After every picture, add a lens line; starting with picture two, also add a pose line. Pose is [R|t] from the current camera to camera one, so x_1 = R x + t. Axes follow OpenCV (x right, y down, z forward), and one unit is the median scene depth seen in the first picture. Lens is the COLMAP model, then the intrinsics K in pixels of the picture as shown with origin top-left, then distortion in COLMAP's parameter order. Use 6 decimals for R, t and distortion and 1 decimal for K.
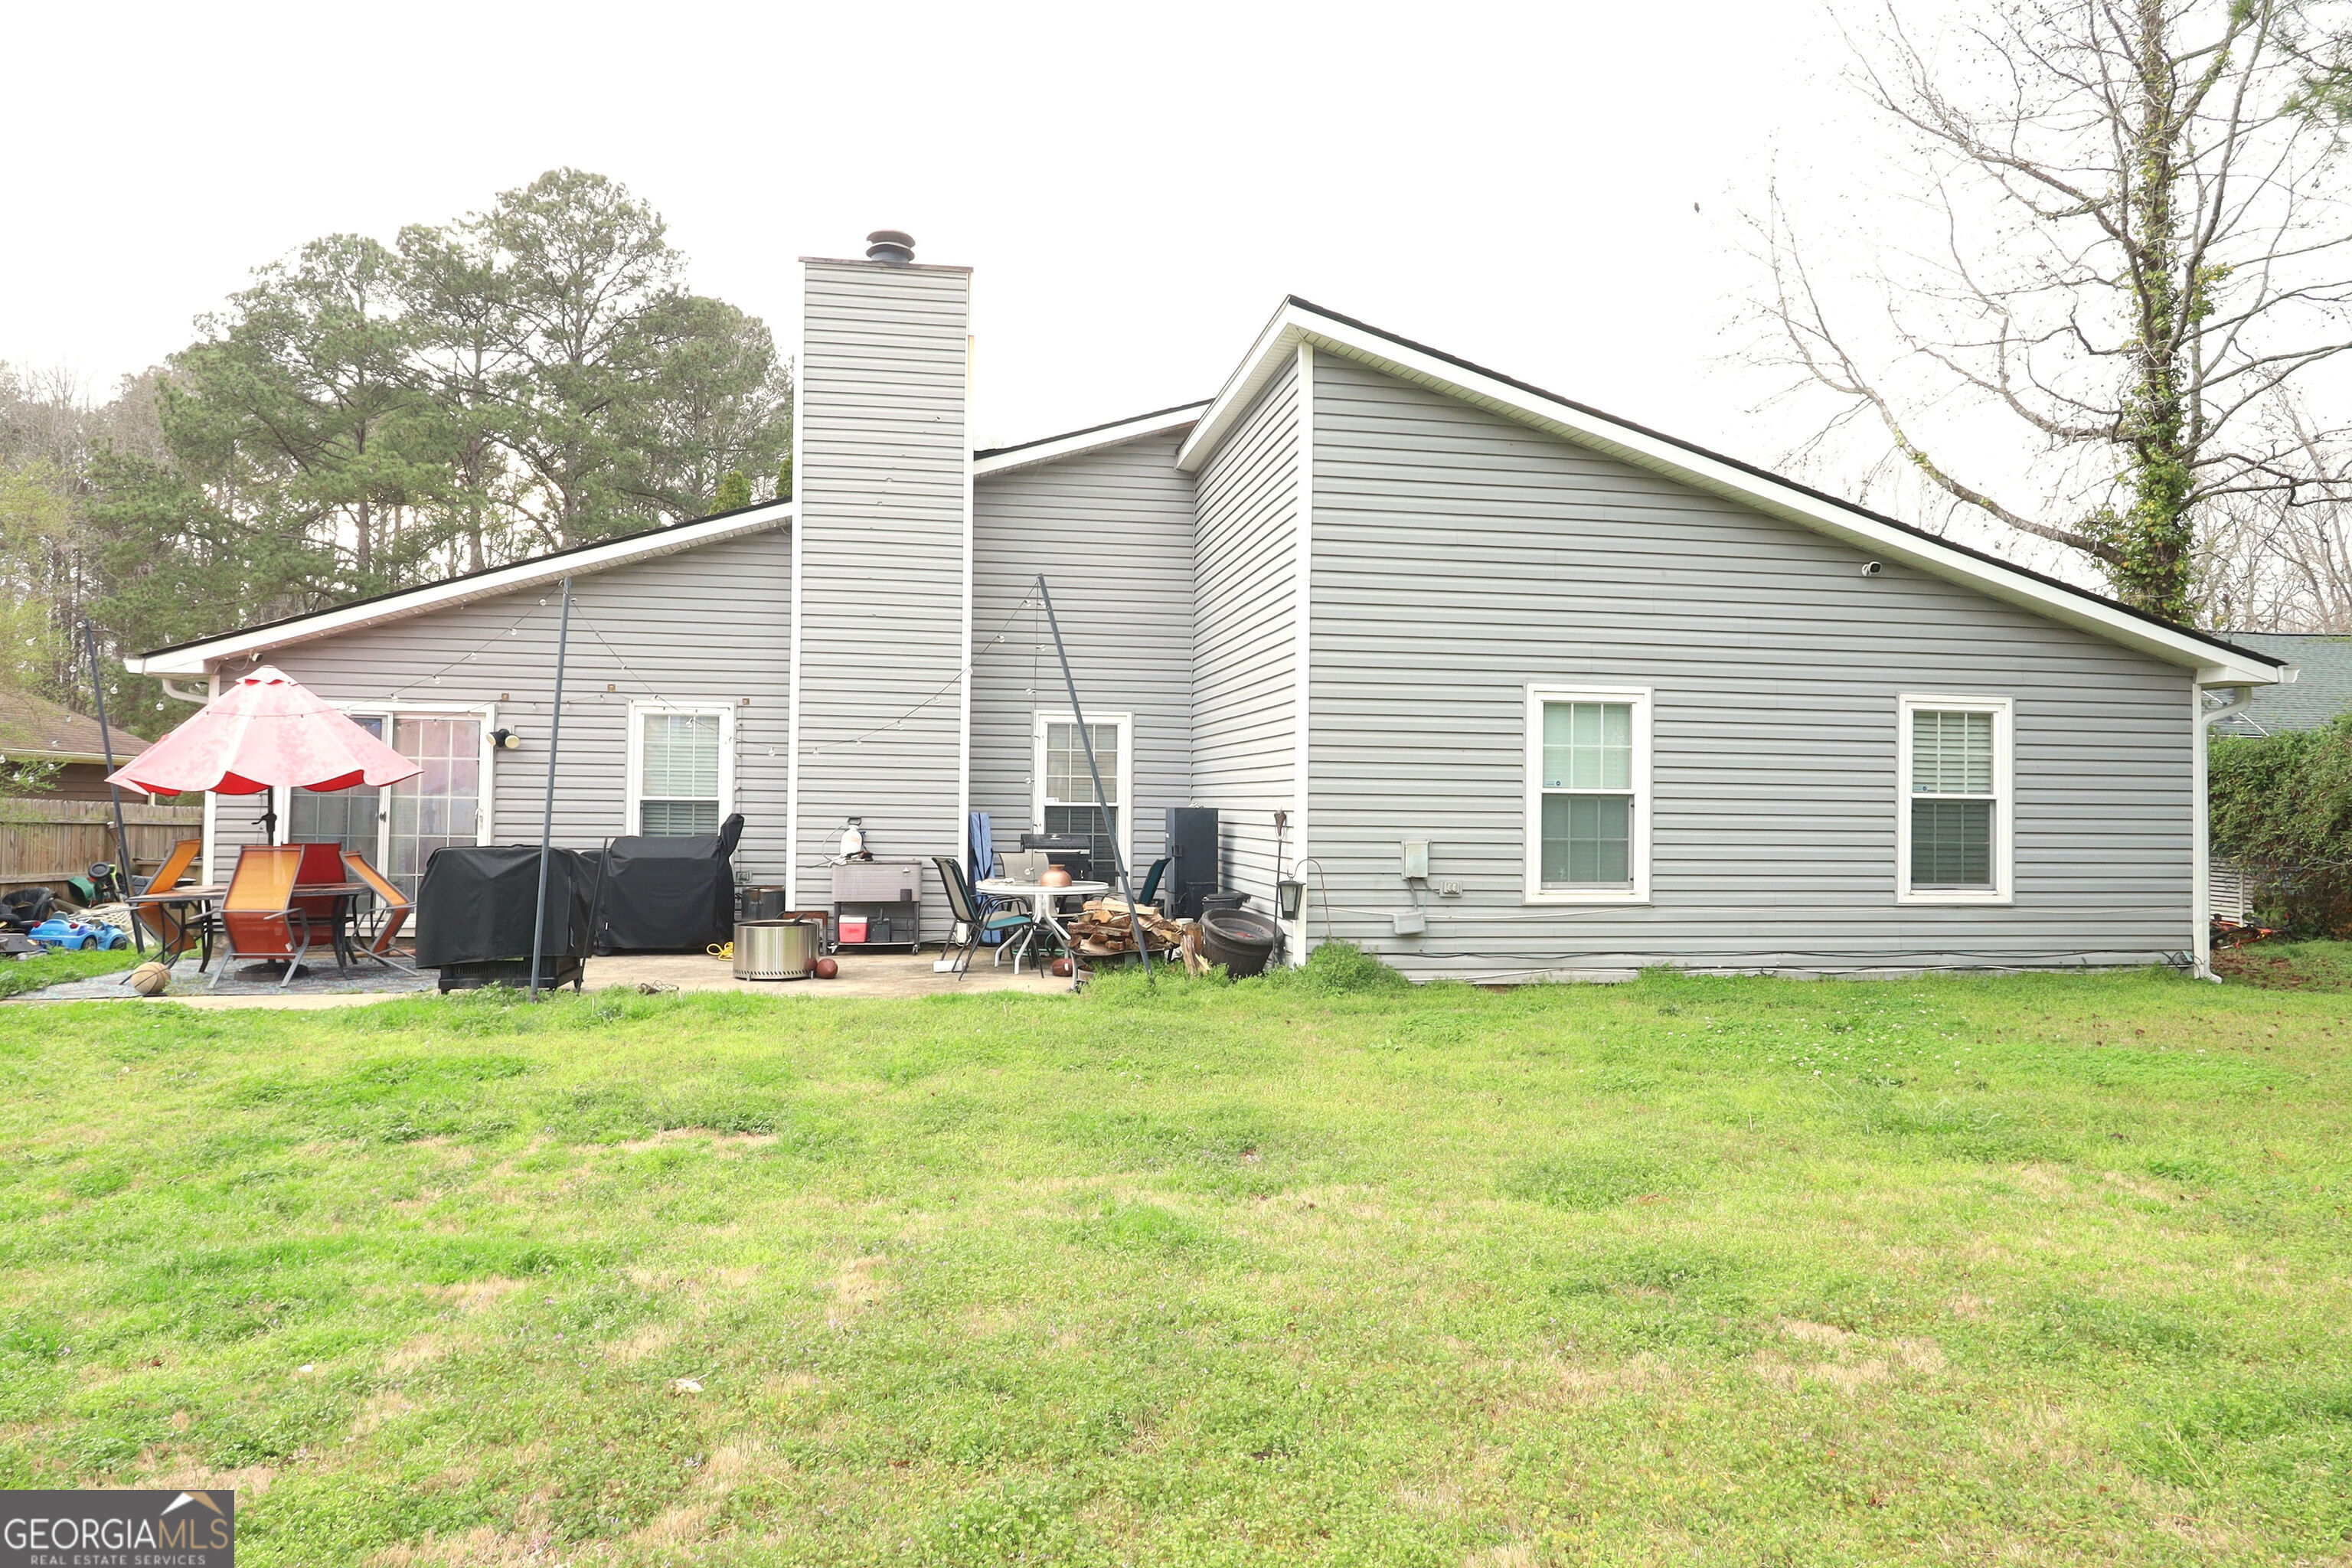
lens RADIAL K [[1432.6, 0, 1183.3], [0, 1432.6, 788.1], [0, 0, 1]] dist [-0.000161, 0.000637]
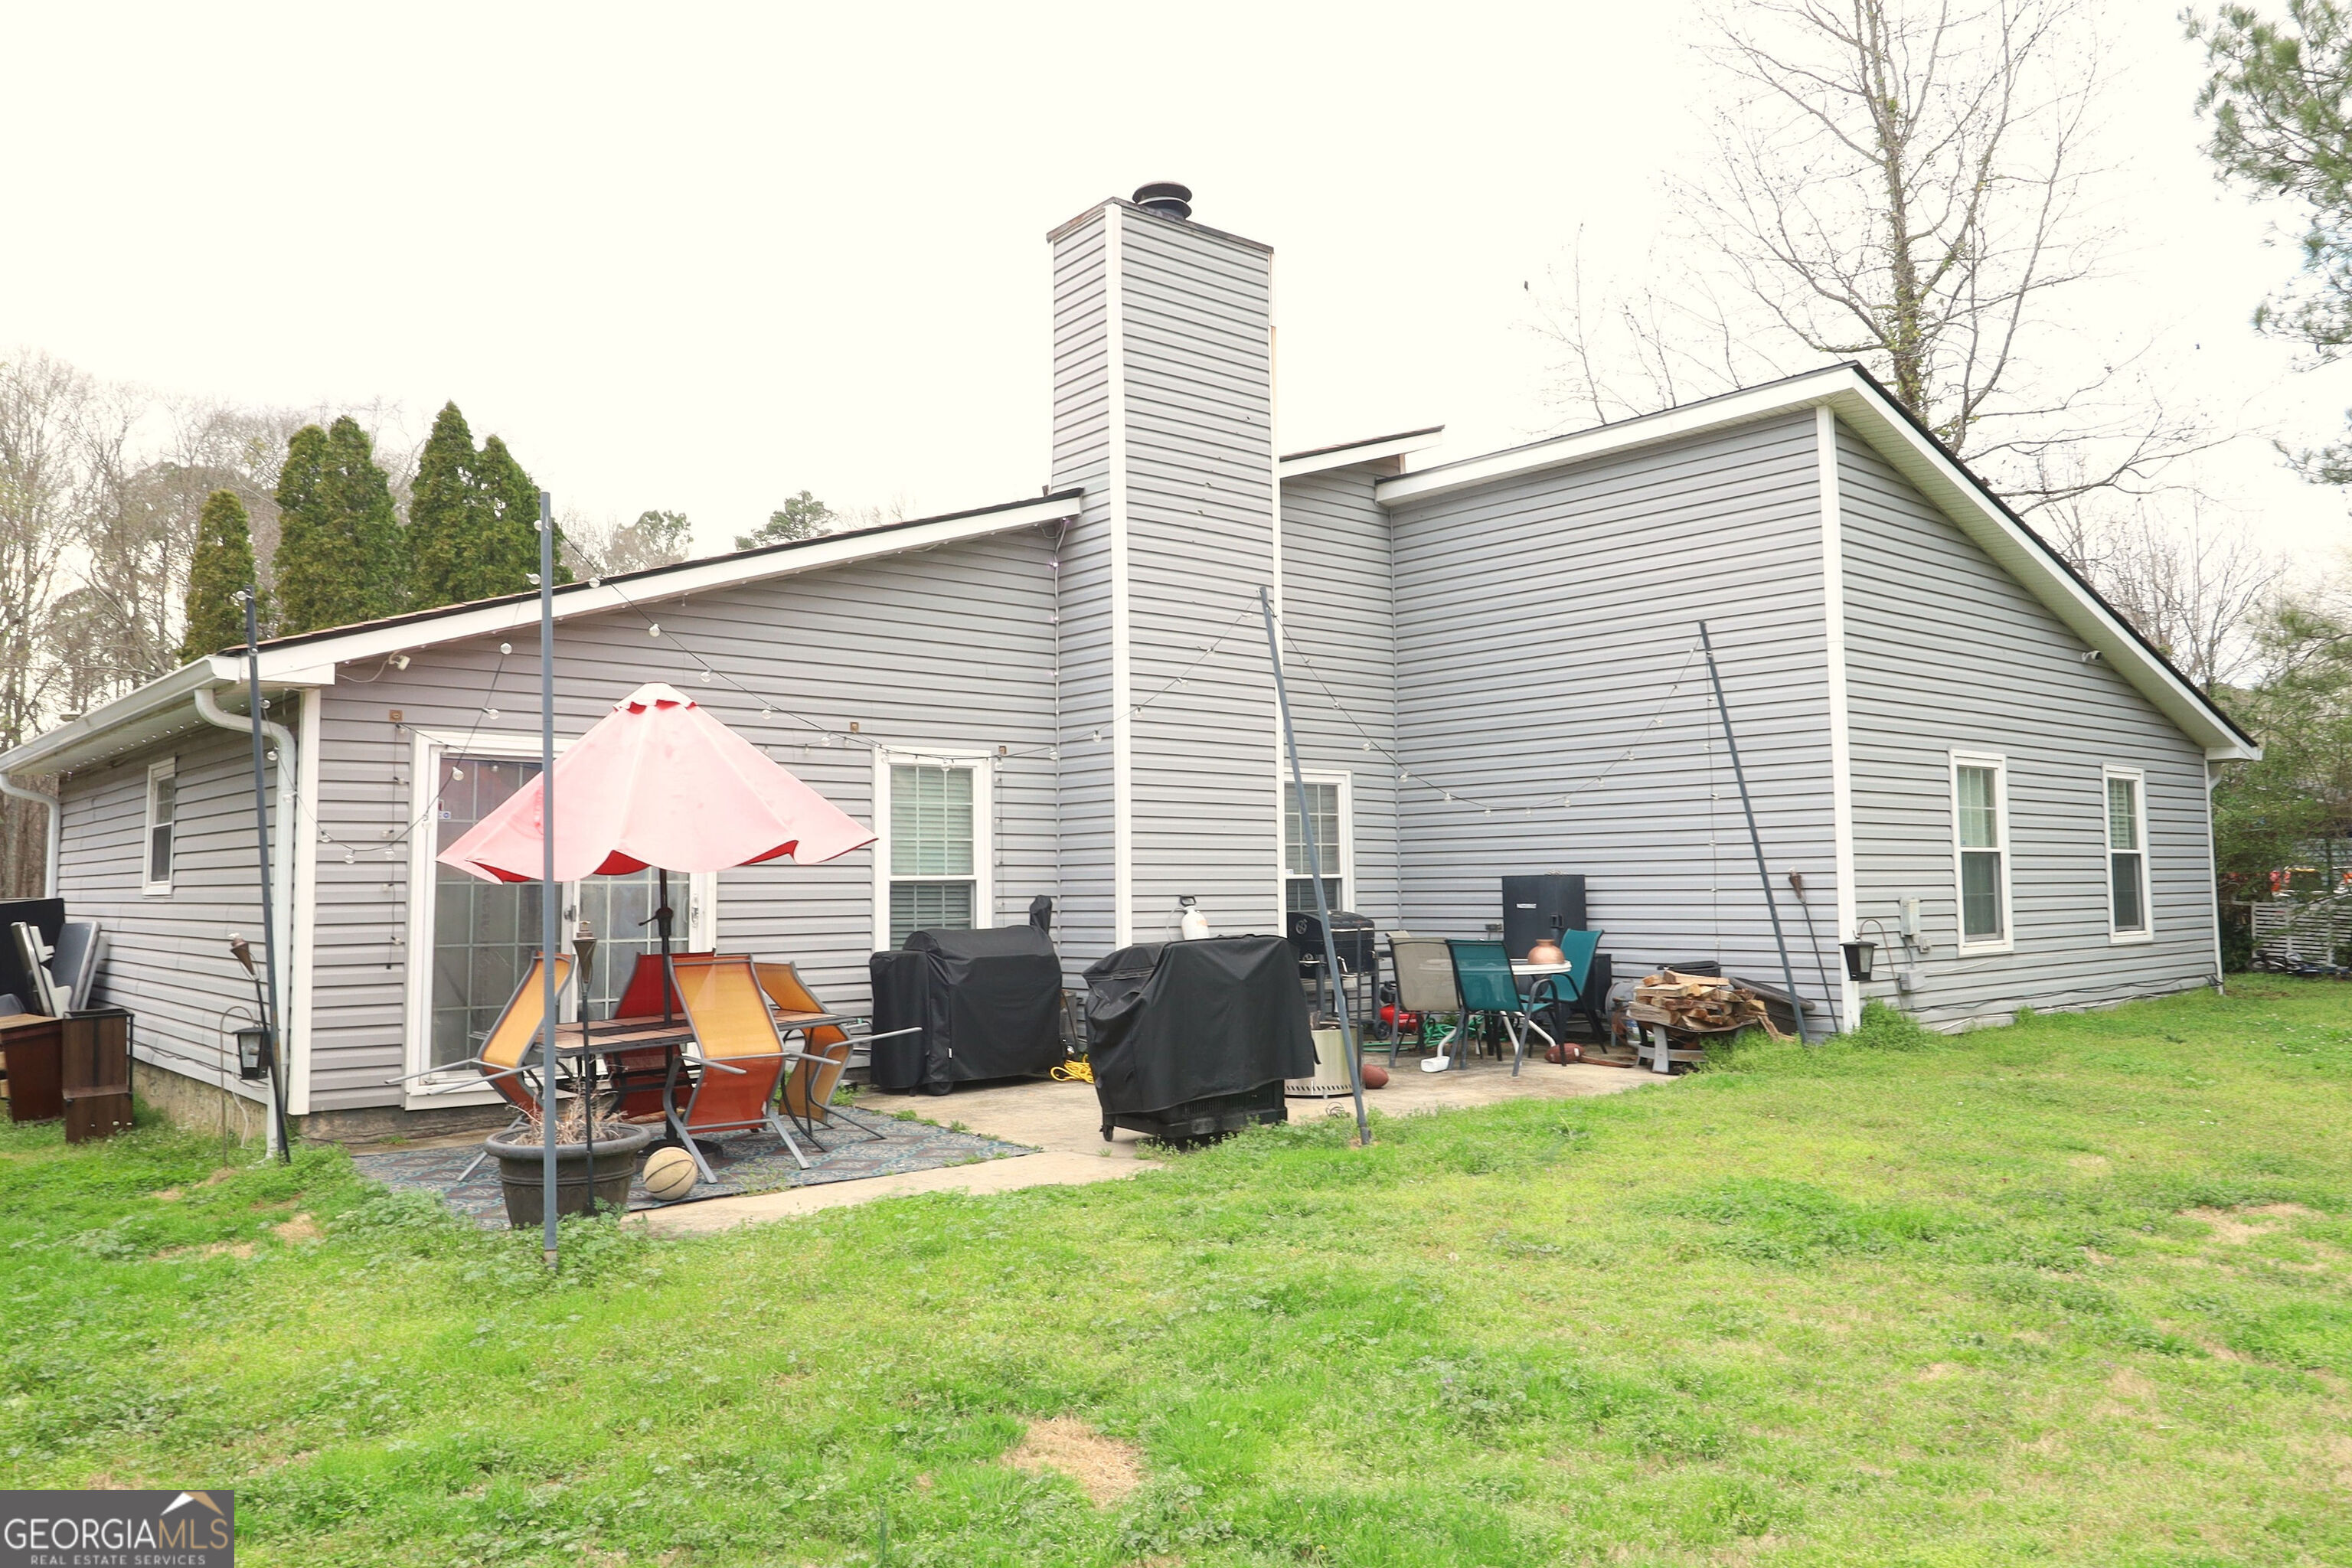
lens RADIAL K [[1658.5, 0, 1176.0], [0, 1658.5, 784.0], [0, 0, 1]] dist [0.006035, 0.001915]
pose [[0.852368, 0.010015, 0.522846, -0.943200], [0.015790, 0.998868, -0.044874, -0.001126], [-0.522704, 0.046505, 0.851245, 0.269476]]
